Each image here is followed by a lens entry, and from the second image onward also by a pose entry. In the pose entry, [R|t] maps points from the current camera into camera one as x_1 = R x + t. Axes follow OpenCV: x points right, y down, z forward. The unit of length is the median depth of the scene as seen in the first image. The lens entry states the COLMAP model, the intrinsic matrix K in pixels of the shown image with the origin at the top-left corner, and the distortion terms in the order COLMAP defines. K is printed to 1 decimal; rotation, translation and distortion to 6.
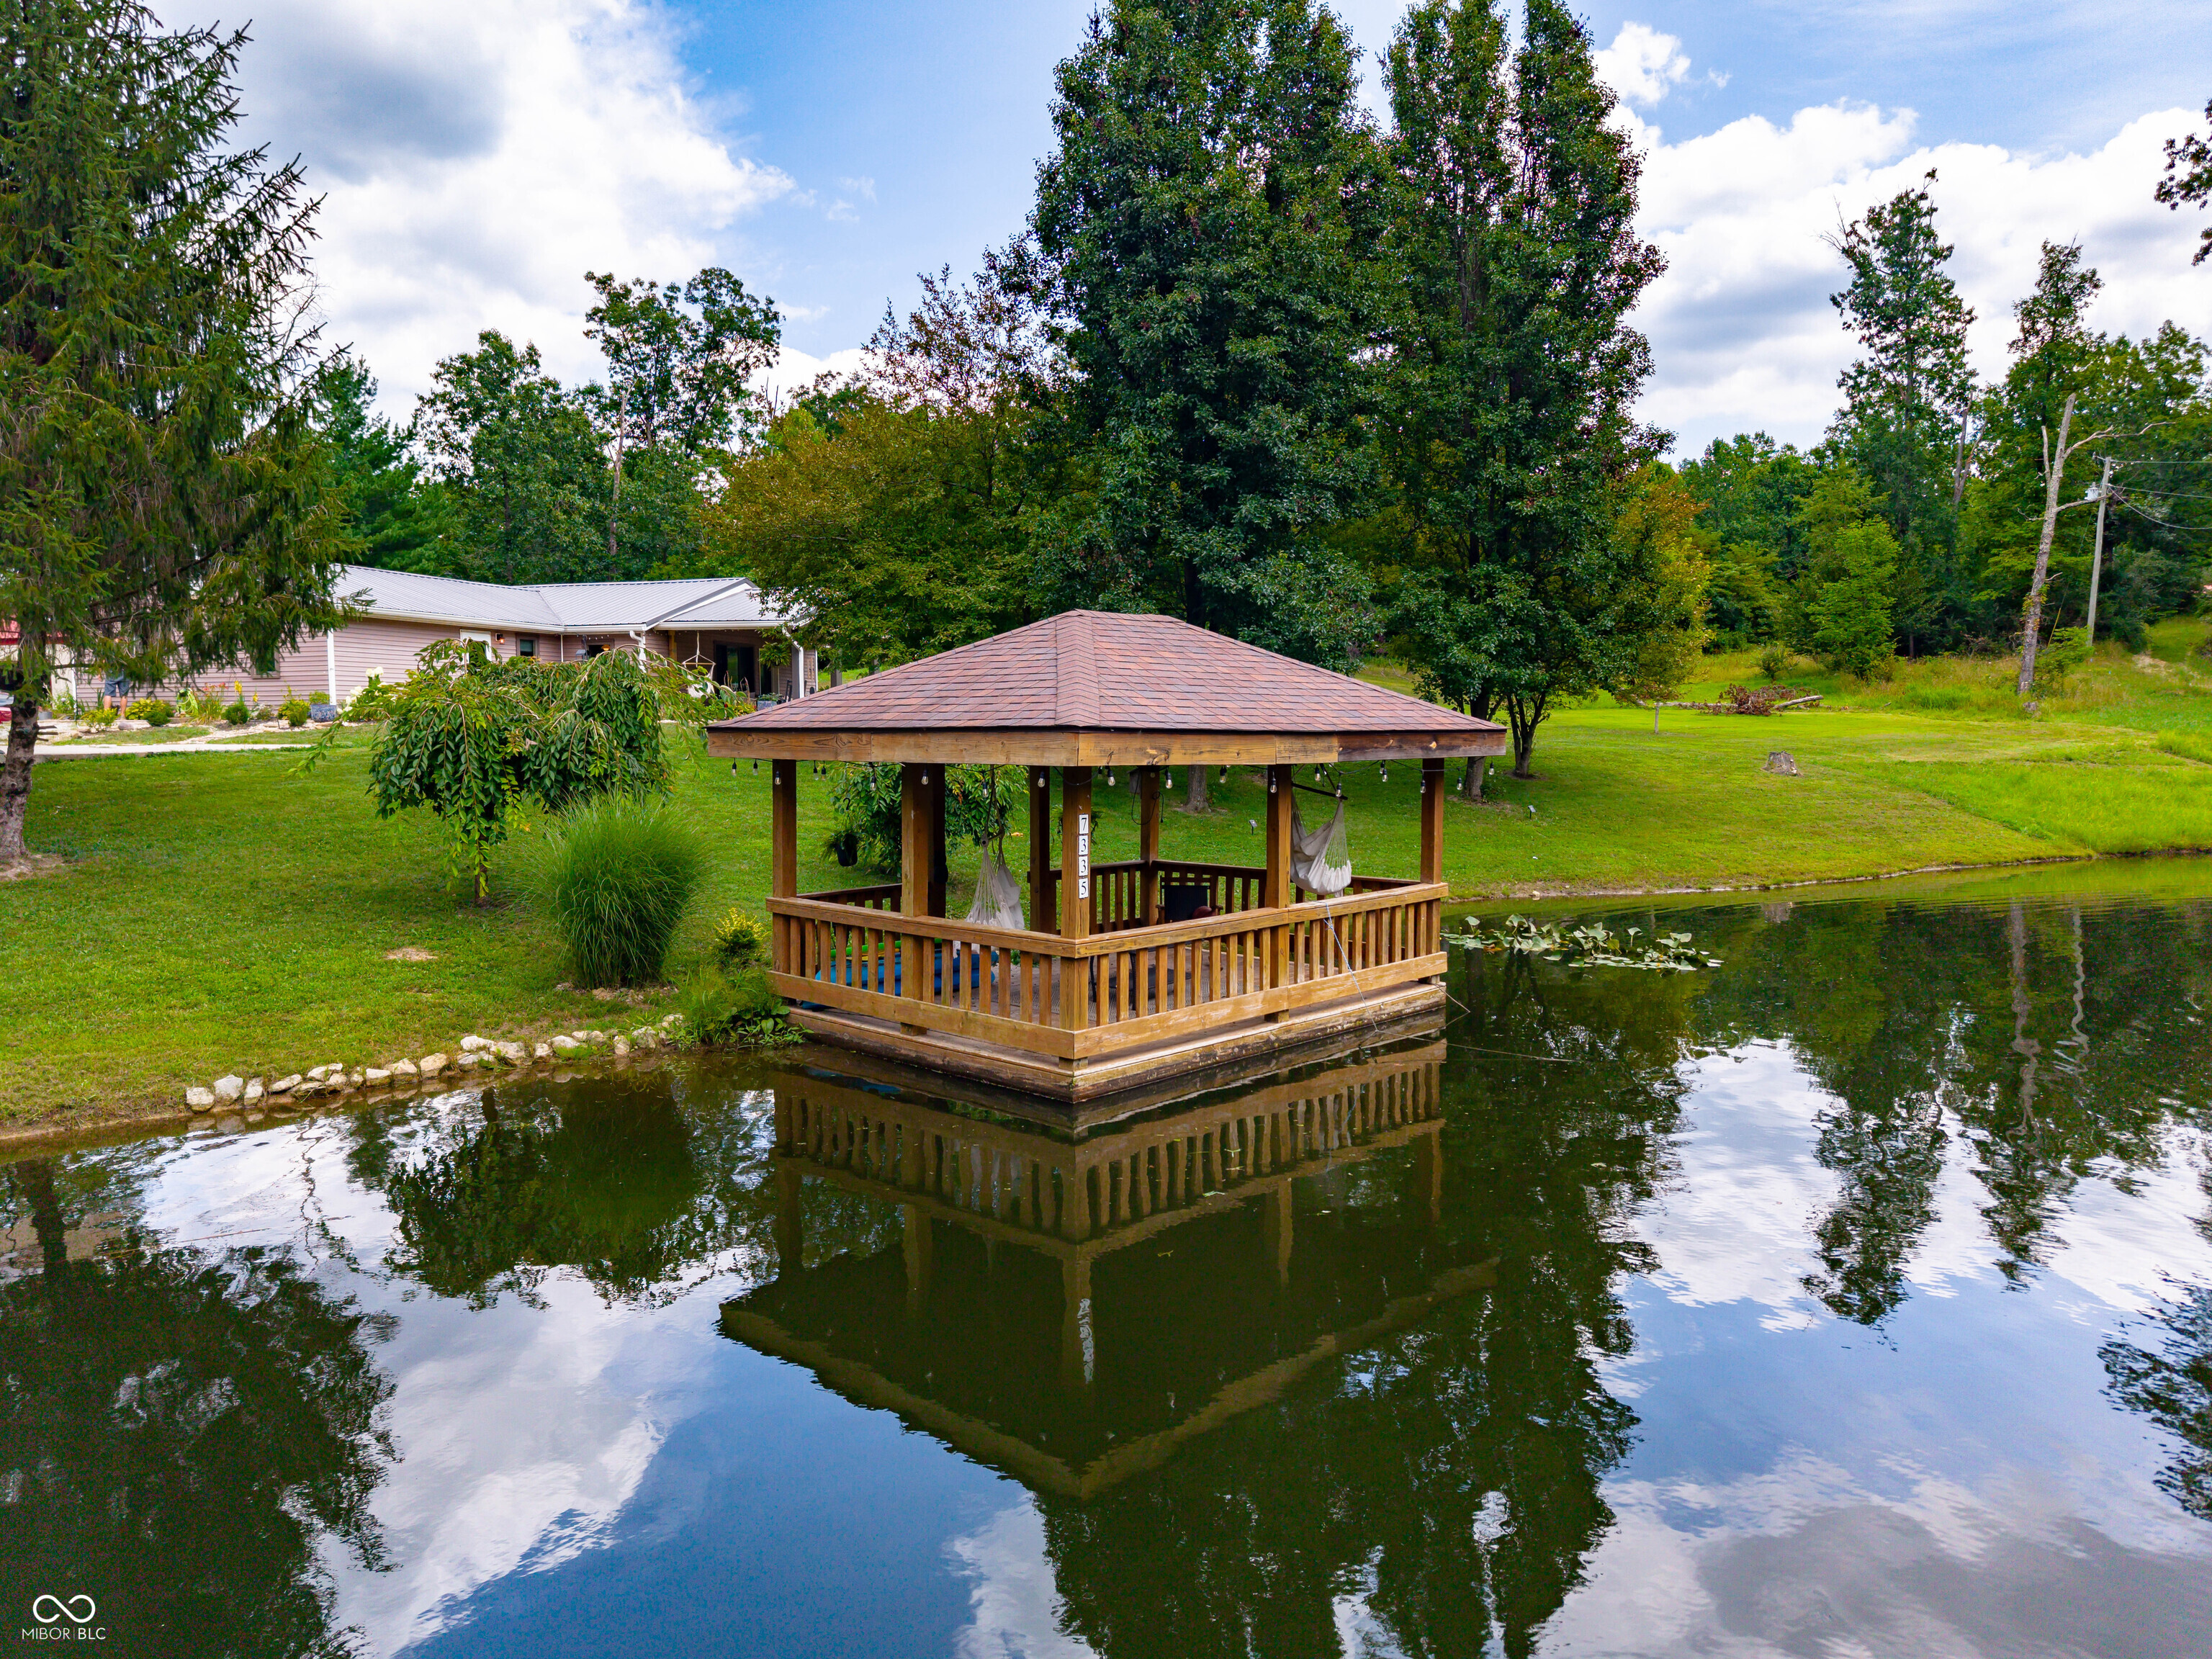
lens RADIAL K [[1472.8, 0, 1106.2], [0, 1472.8, 803.2], [0, 0, 1]] dist [0.051944, -0.050818]
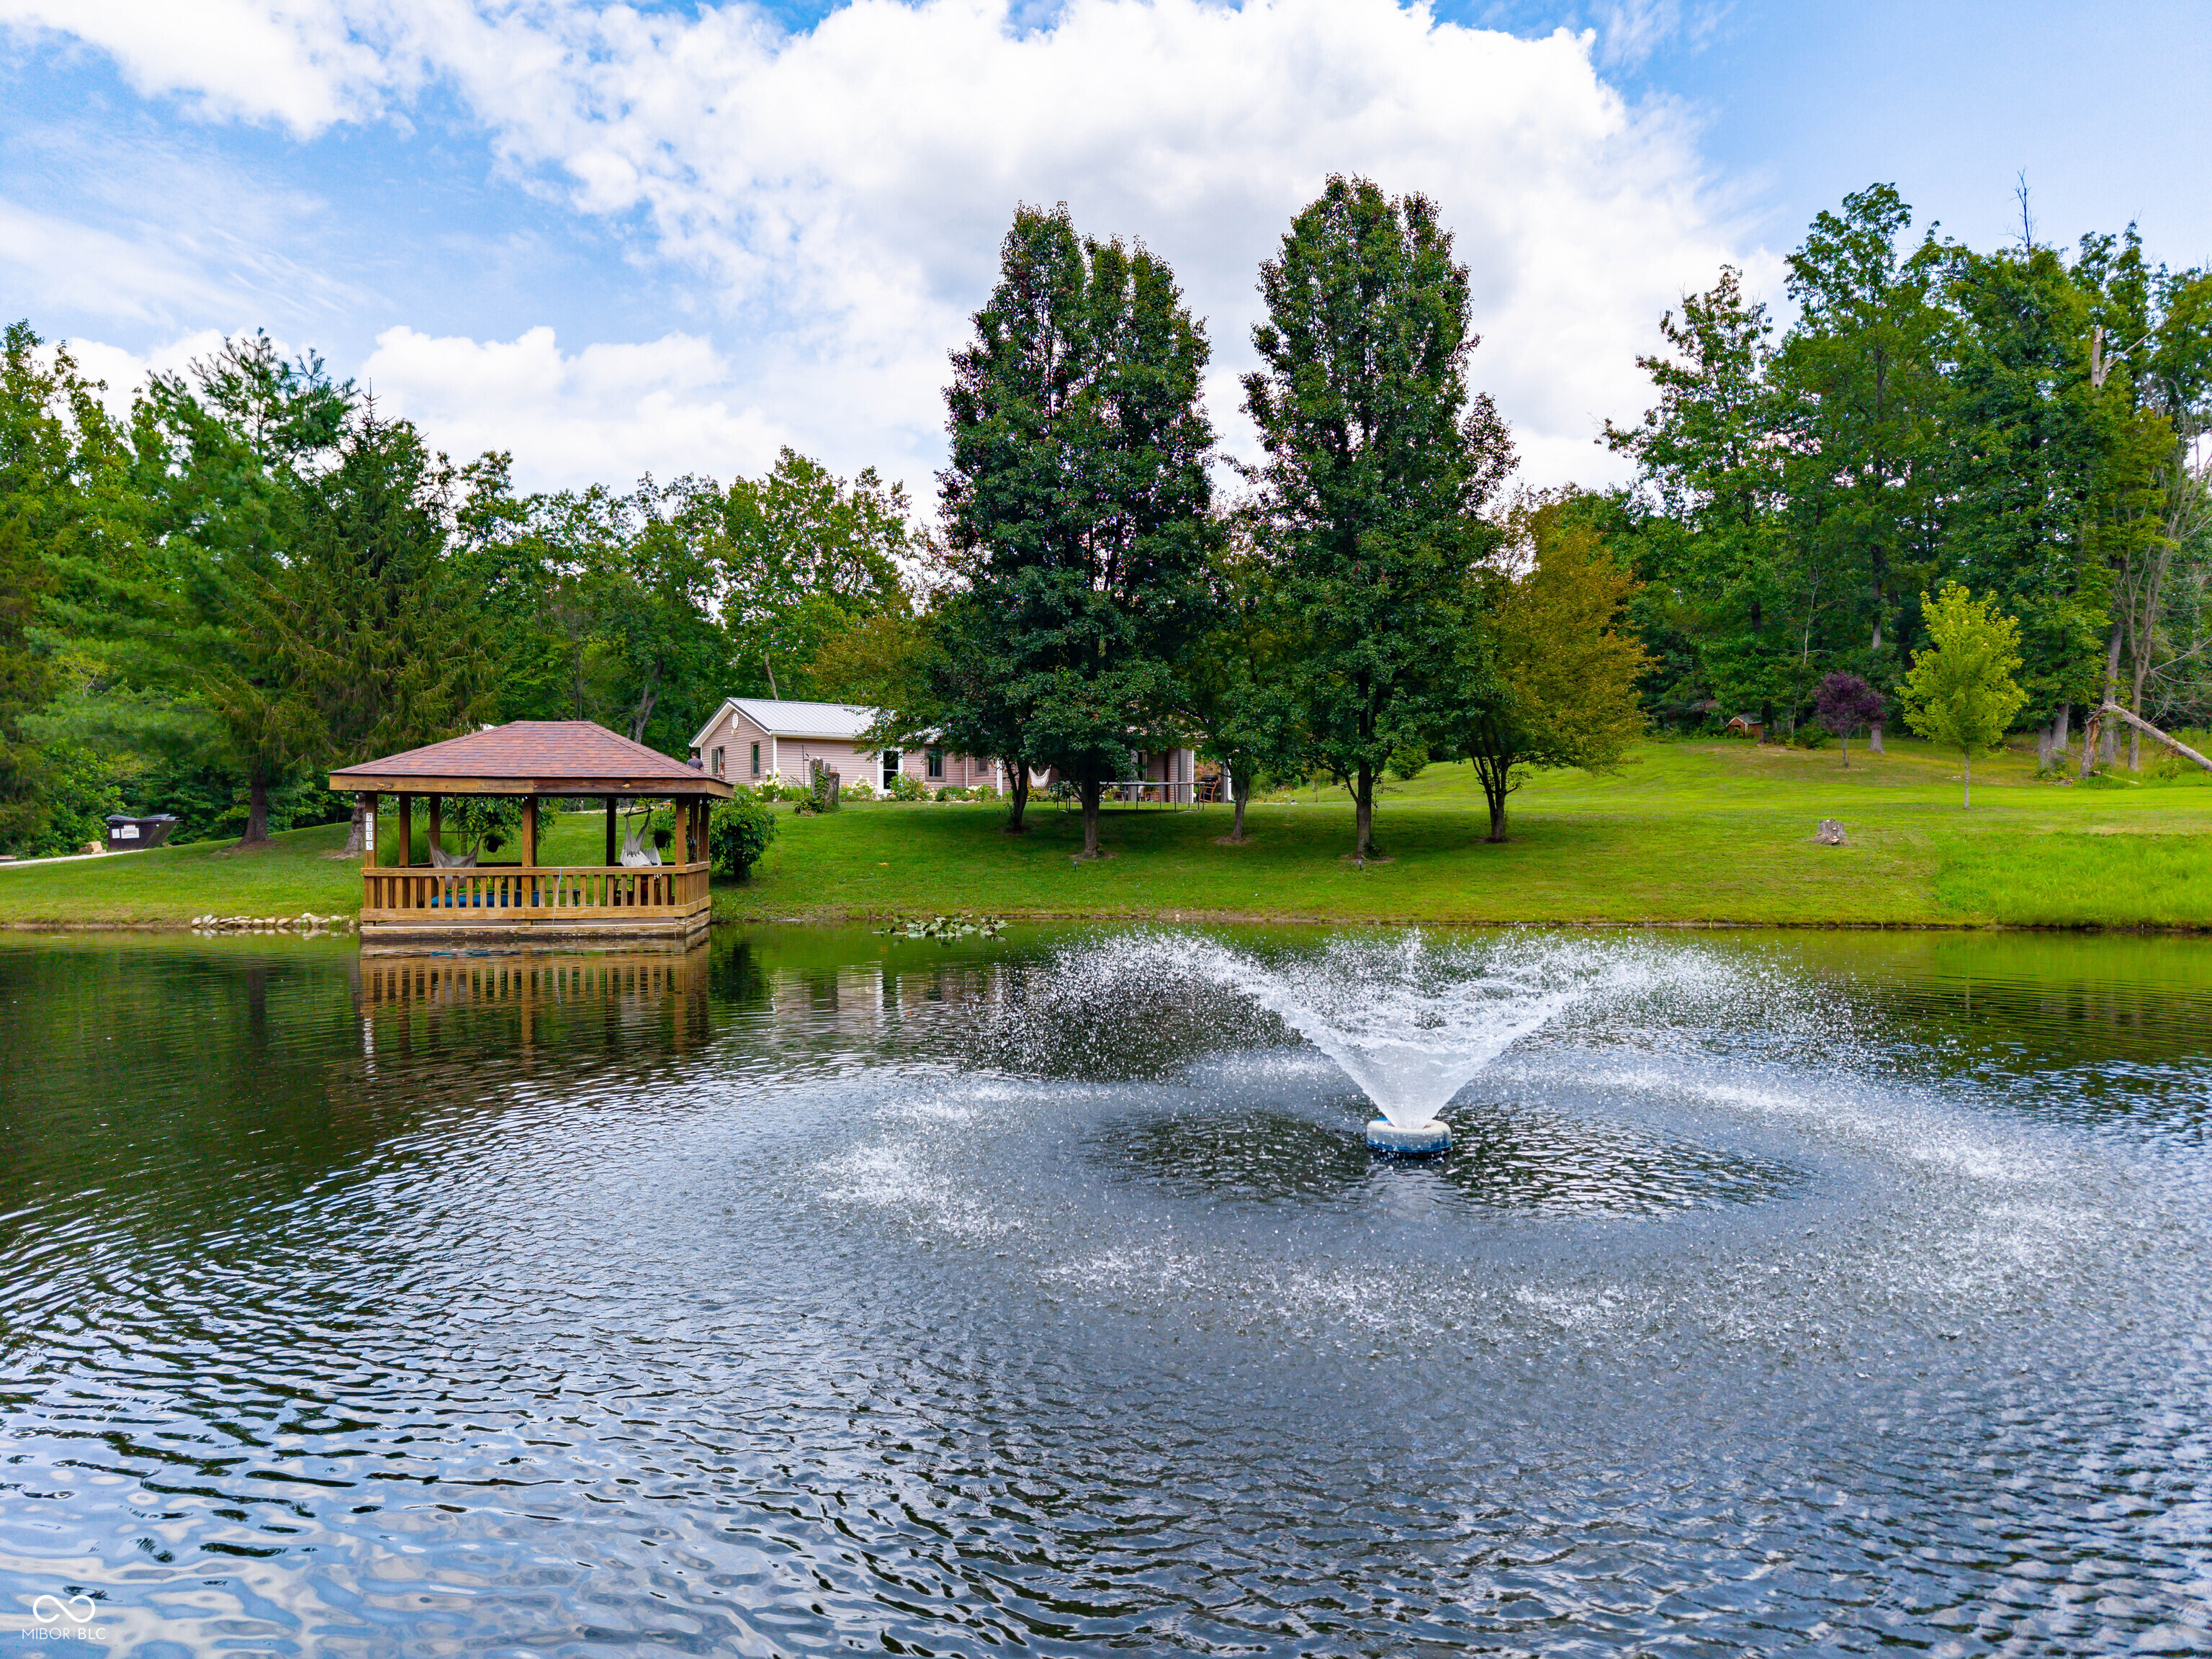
lens RADIAL K [[1554.7, 0, 1106.0], [0, 1554.7, 829.5], [0, 0, 1]] dist [0.064060, -0.085869]
pose [[0.781575, -0.000707, -0.623811, 0.257376], [-0.038051, 0.998083, -0.048805, 0.011966], [0.622650, 0.061881, 0.780050, -0.020647]]
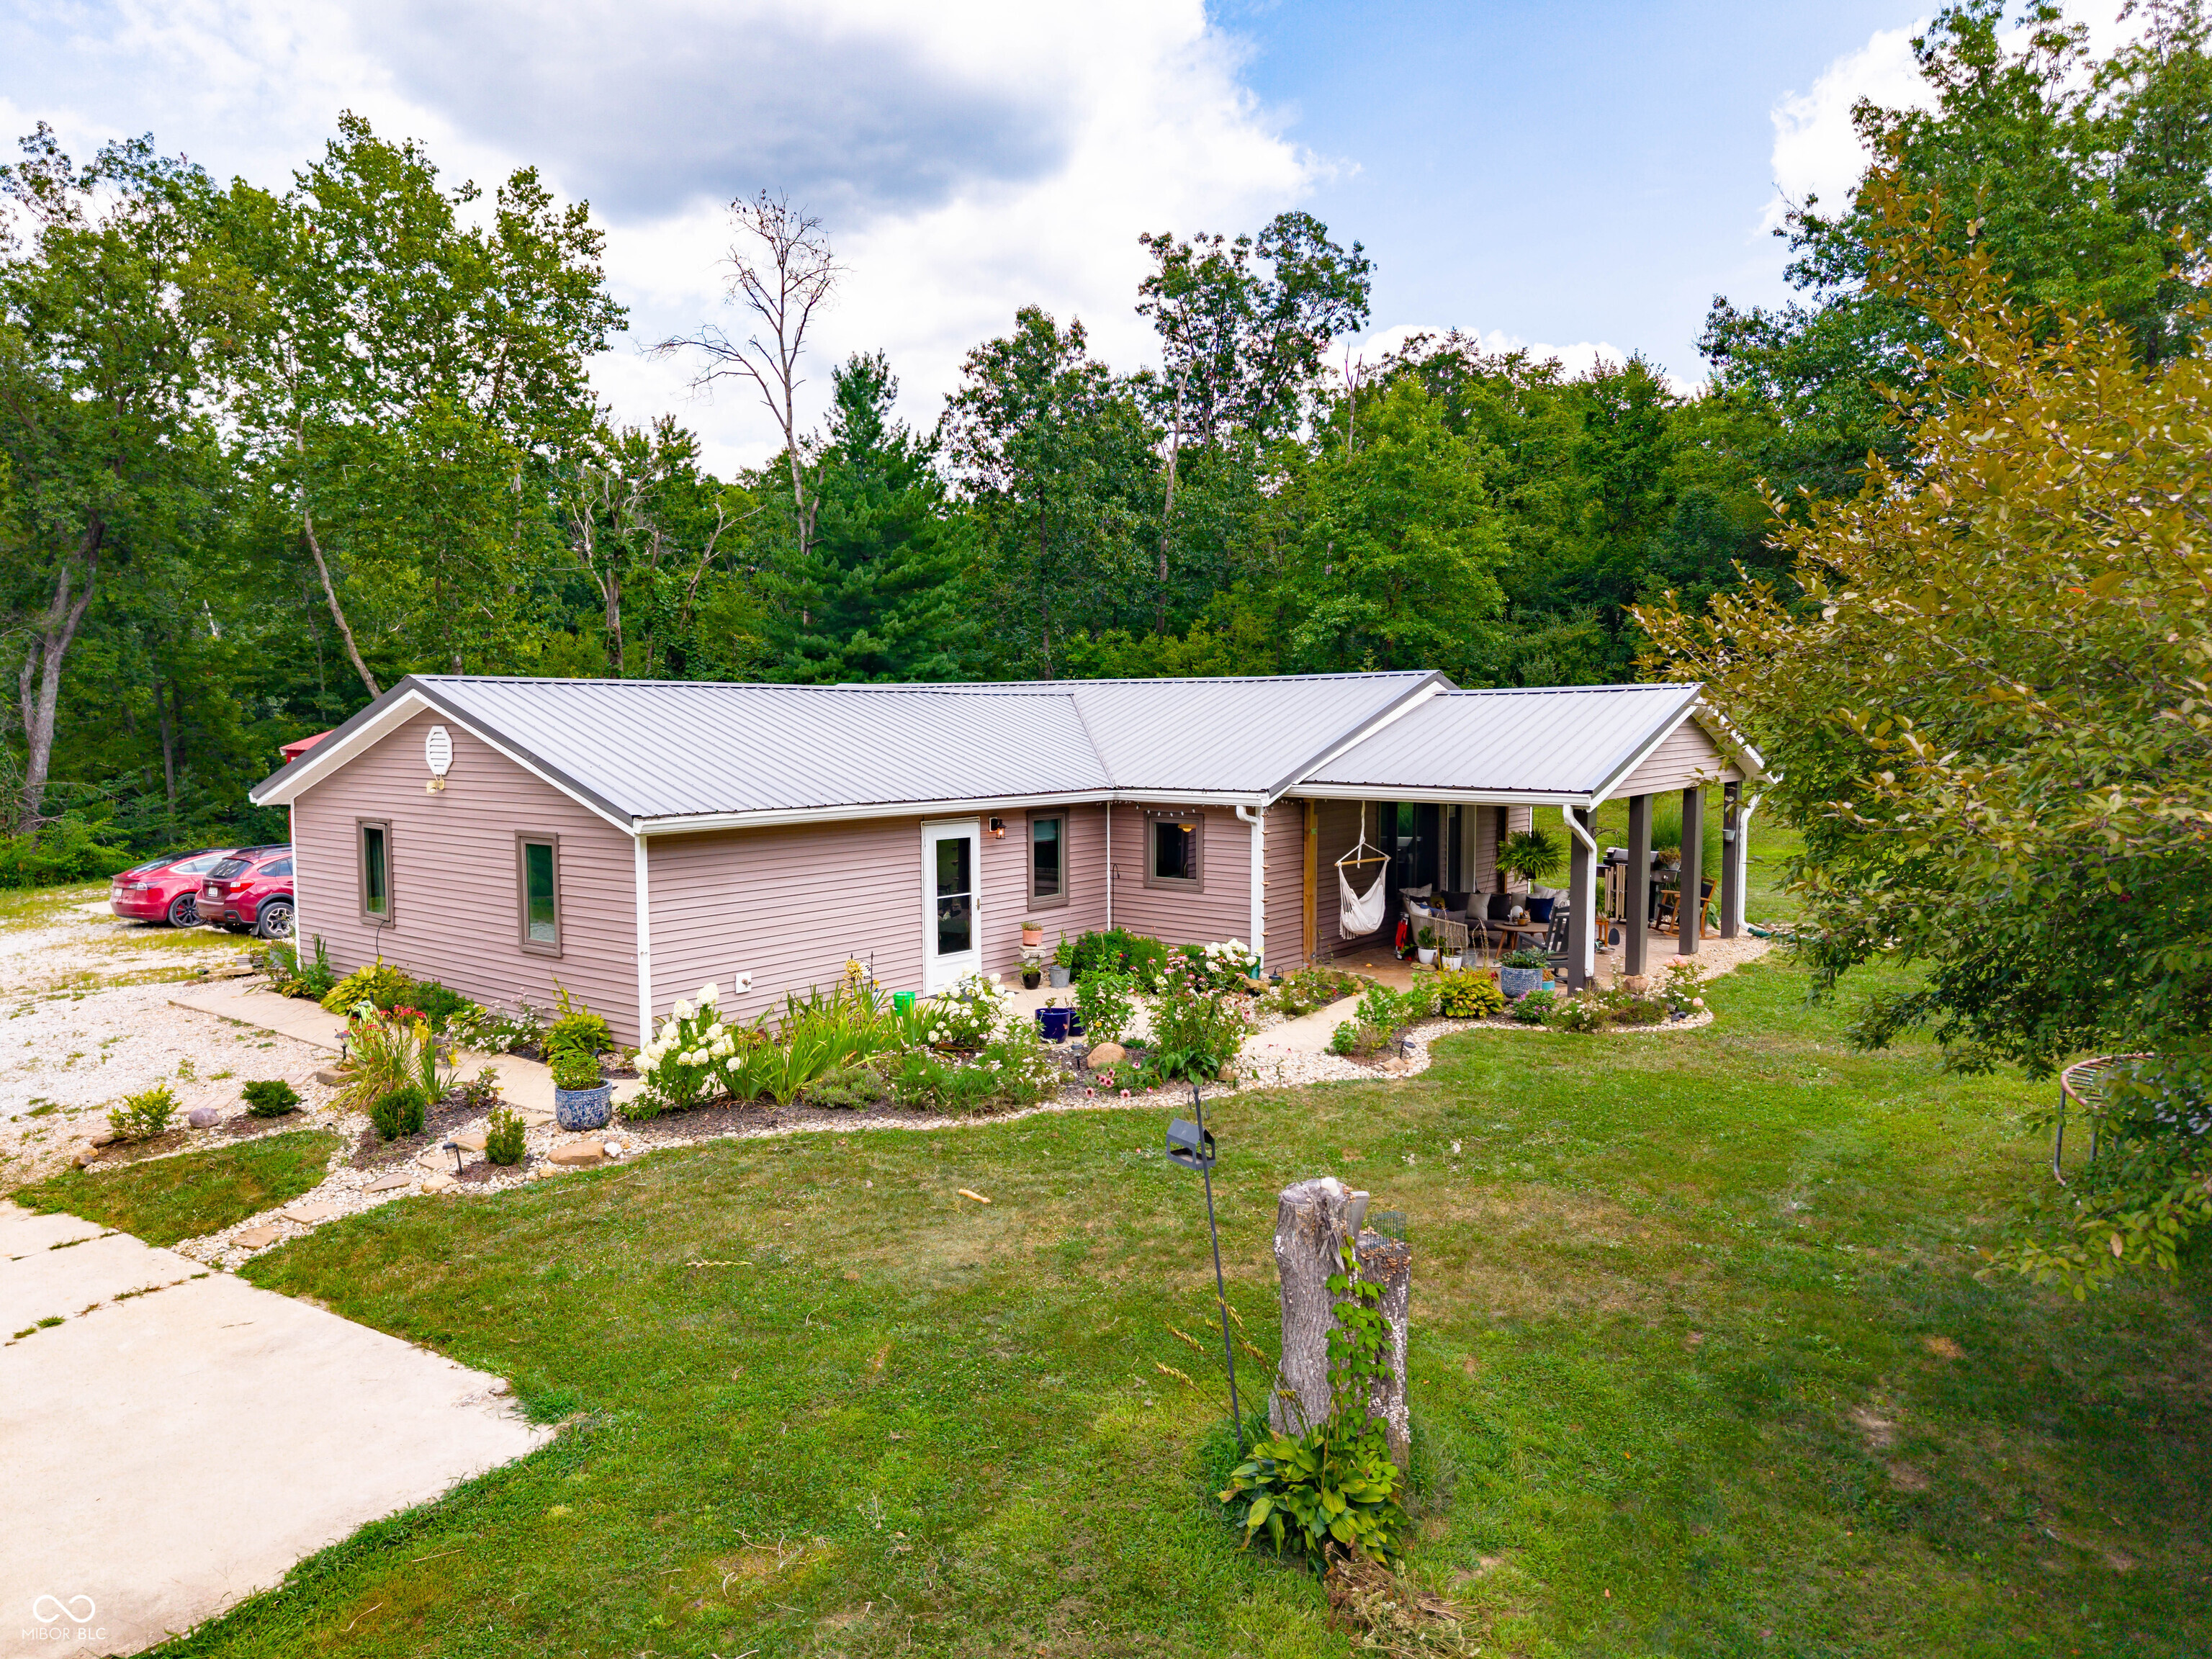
lens RADIAL K [[1507.4, 0, 1106.0], [0, 1507.4, 829.5], [0, 0, 1]] dist [0.043958, -0.056764]
pose [[0.940893, 0.029489, -0.337419, -0.075545], [-0.022423, 0.999440, 0.024821, -0.047714], [0.337962, -0.015788, 0.941027, 0.199726]]
